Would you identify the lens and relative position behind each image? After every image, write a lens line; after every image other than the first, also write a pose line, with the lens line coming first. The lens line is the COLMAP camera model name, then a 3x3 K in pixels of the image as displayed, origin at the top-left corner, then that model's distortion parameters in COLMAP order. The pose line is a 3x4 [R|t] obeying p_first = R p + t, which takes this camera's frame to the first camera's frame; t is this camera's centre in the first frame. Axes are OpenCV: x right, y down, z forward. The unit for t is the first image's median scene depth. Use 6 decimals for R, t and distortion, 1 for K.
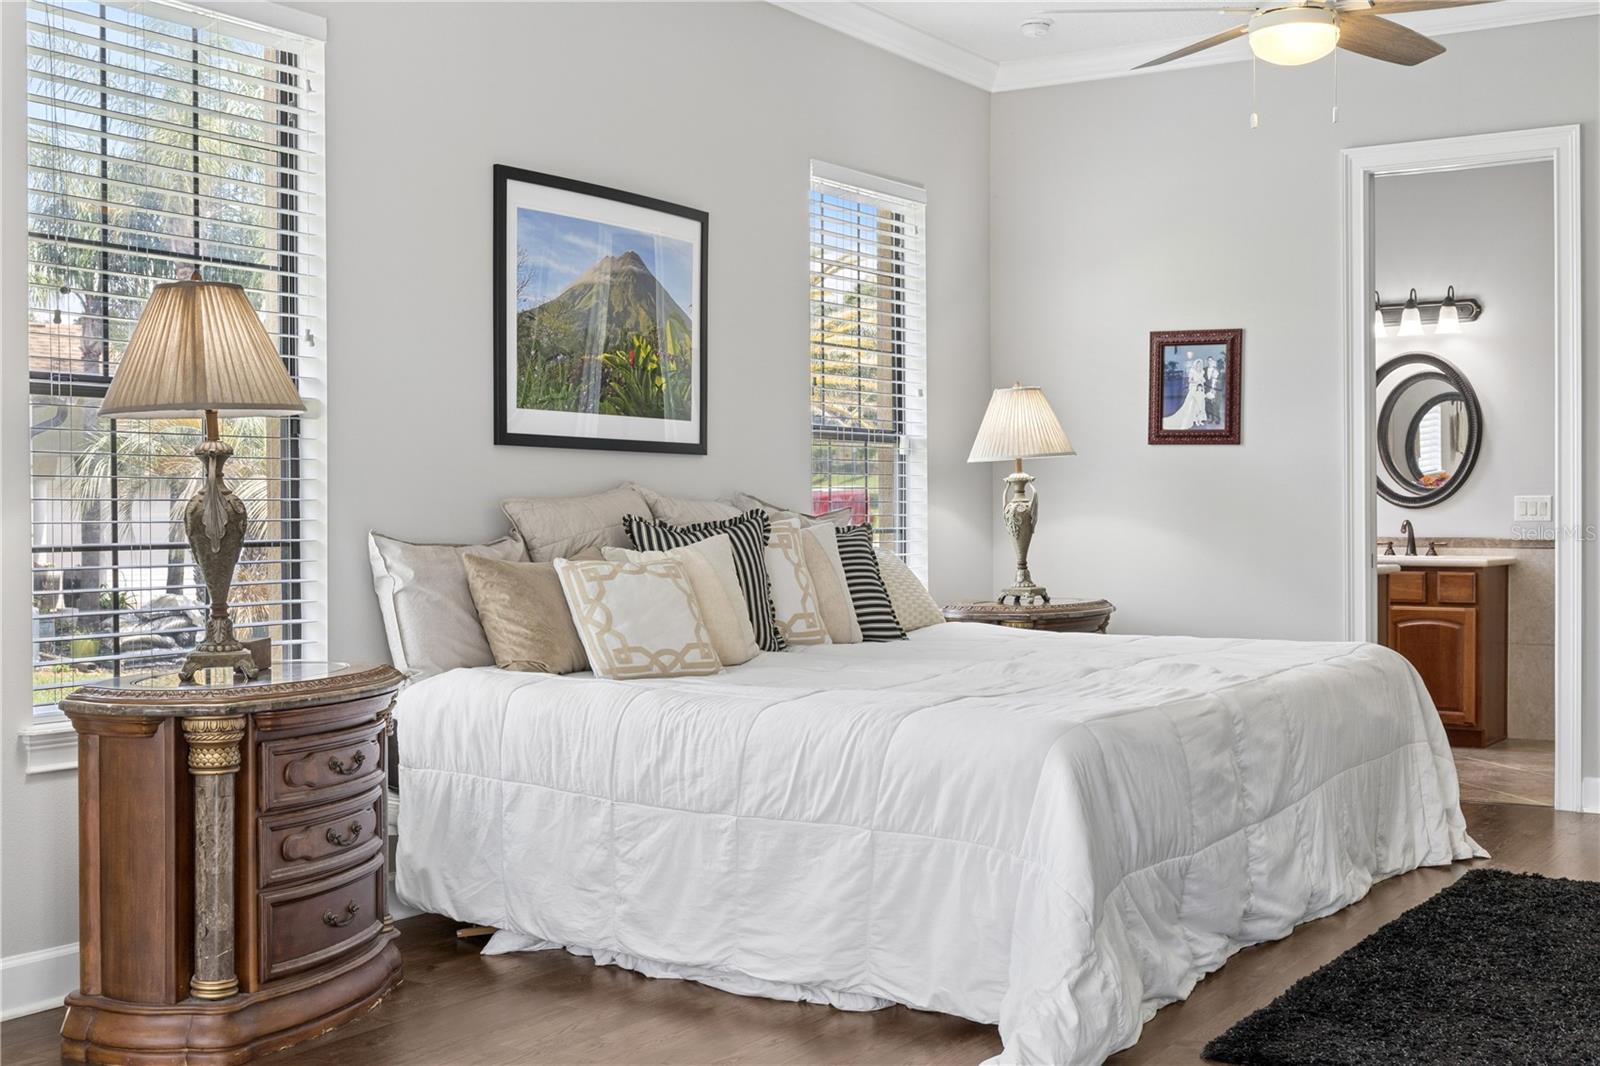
lens RADIAL K [[1947.9, 0, 800.0], [0, 1947.9, 533.0], [0, 0, 1]] dist [0.023955, 0.018523]
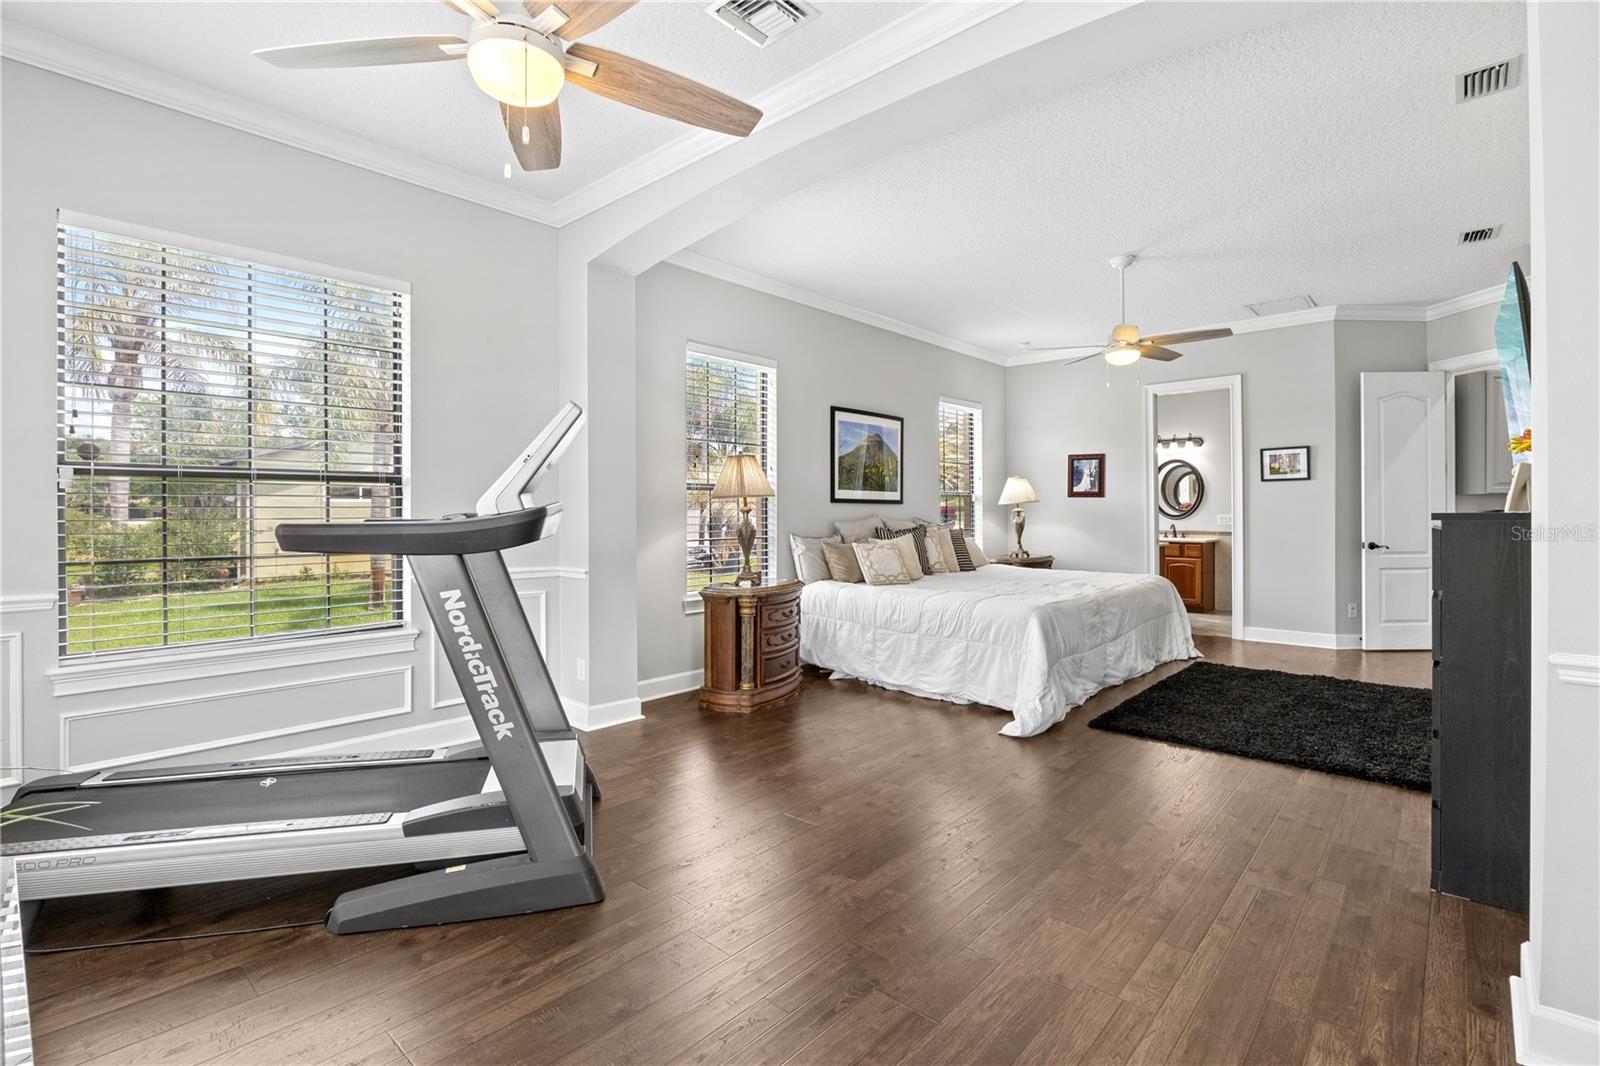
lens RADIAL K [[740.5, 0, 794.1], [0, 740.5, 508.9], [0, 0, 1]] dist [-0.000944, 0.000044]
pose [[0.984268, -0.000560, -0.176680, -0.017093], [-0.002088, 0.999888, -0.014800, -0.021075], [0.176668, 0.014936, 0.984157, -0.099085]]
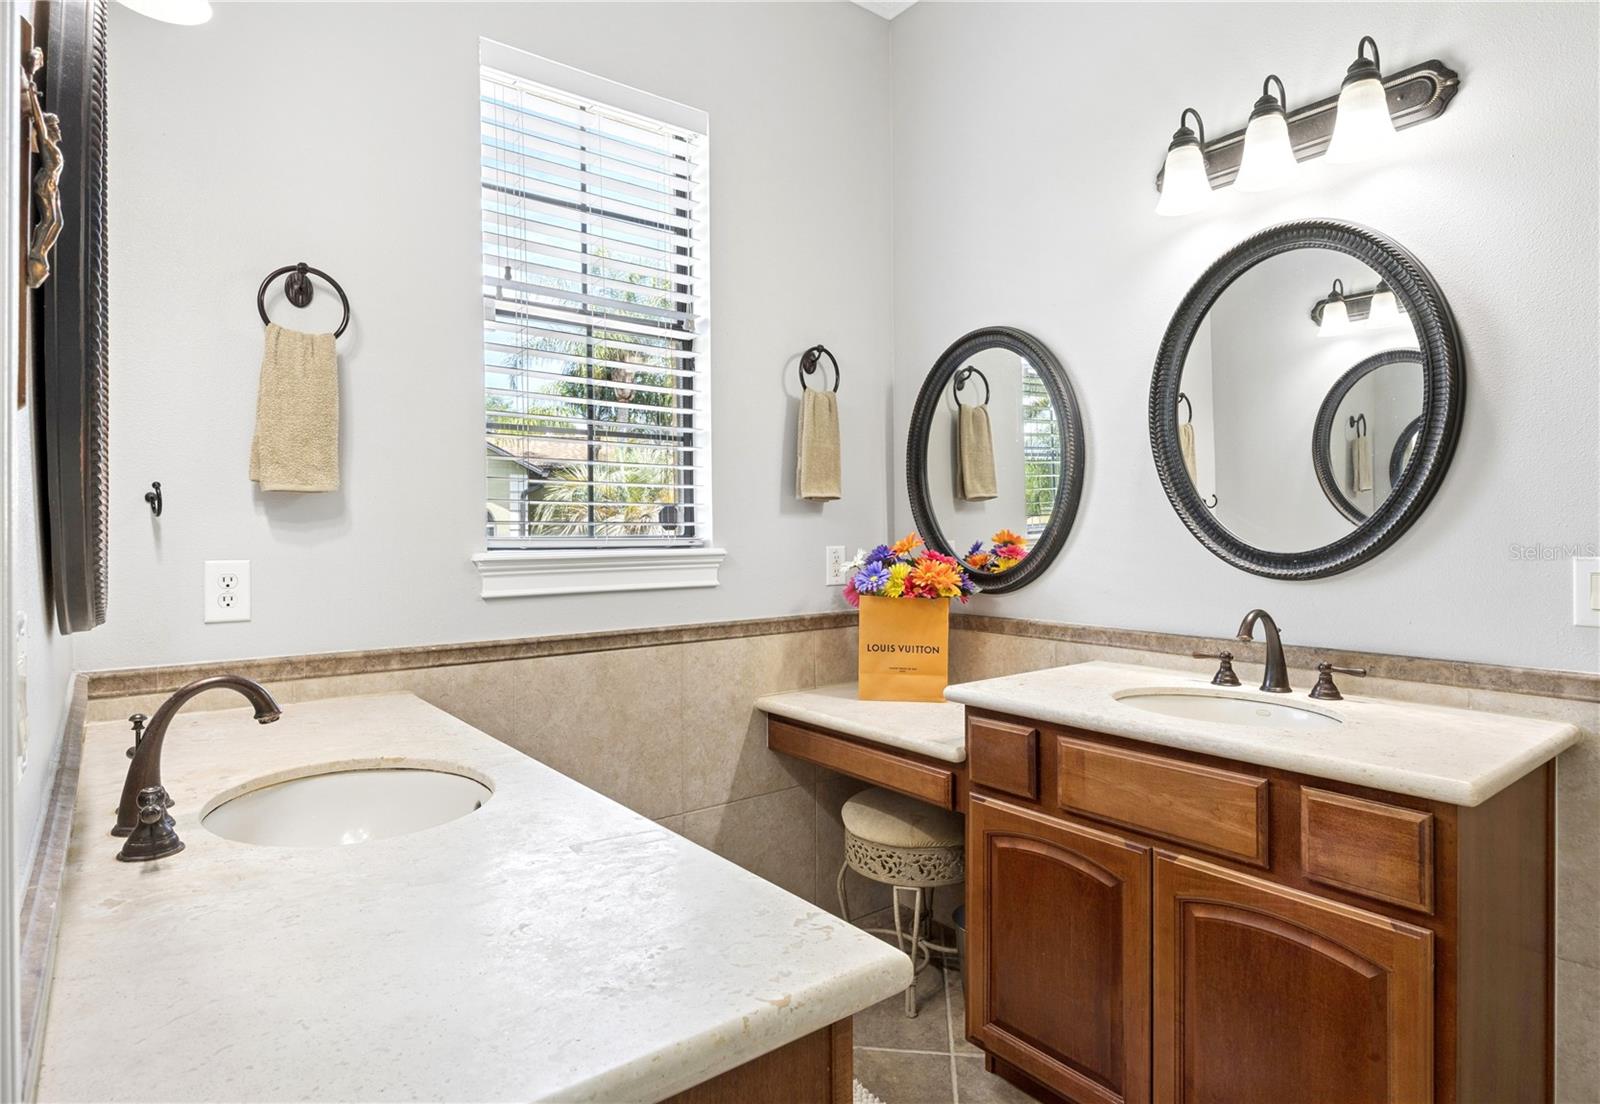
lens RADIAL K [[879.3, 0, 800.4], [0, 879.3, 531.0], [0, 0, 1]] dist [-0.002252, -0.000899]
pose [[0.939664, -0.010105, -0.341950, 0.545490], [0.004862, 0.999857, -0.016188, -0.039423], [0.342065, 0.013549, 0.939579, 1.519207]]
